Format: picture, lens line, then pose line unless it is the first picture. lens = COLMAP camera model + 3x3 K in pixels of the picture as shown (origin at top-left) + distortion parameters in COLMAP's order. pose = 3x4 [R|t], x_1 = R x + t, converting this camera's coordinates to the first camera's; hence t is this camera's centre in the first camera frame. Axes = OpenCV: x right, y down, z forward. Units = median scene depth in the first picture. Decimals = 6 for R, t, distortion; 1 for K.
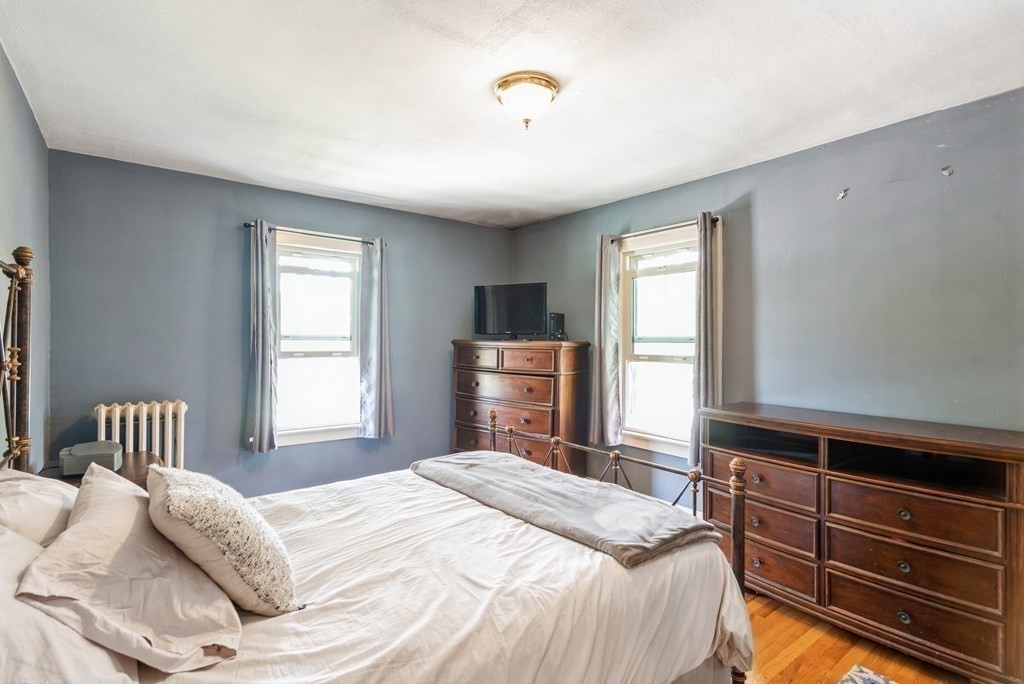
lens RADIAL K [[497.3, 0, 509.8], [0, 497.3, 343.0], [0, 0, 1]] dist [0.016941, 0.000377]
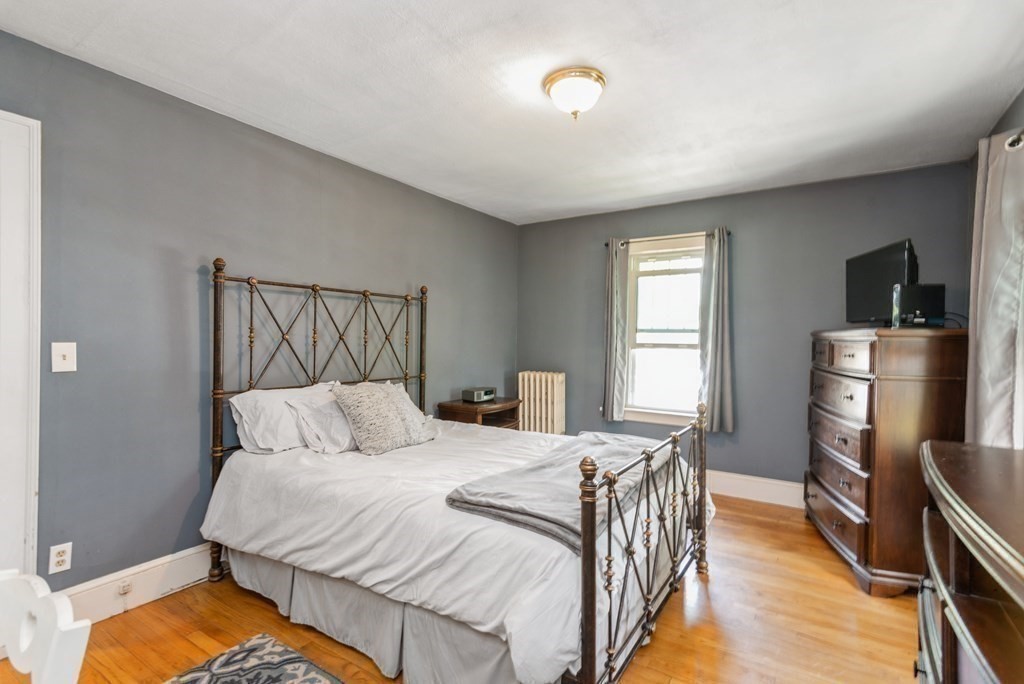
lens RADIAL K [[497.3, 0, 508.0], [0, 497.3, 339.0], [0, 0, 1]] dist [0.016941, 0.000377]
pose [[0.338601, -0.004596, -0.940919, 0.550274], [-0.007489, 0.999943, -0.007579, 0.018984], [0.940900, 0.009612, 0.338548, 0.297784]]
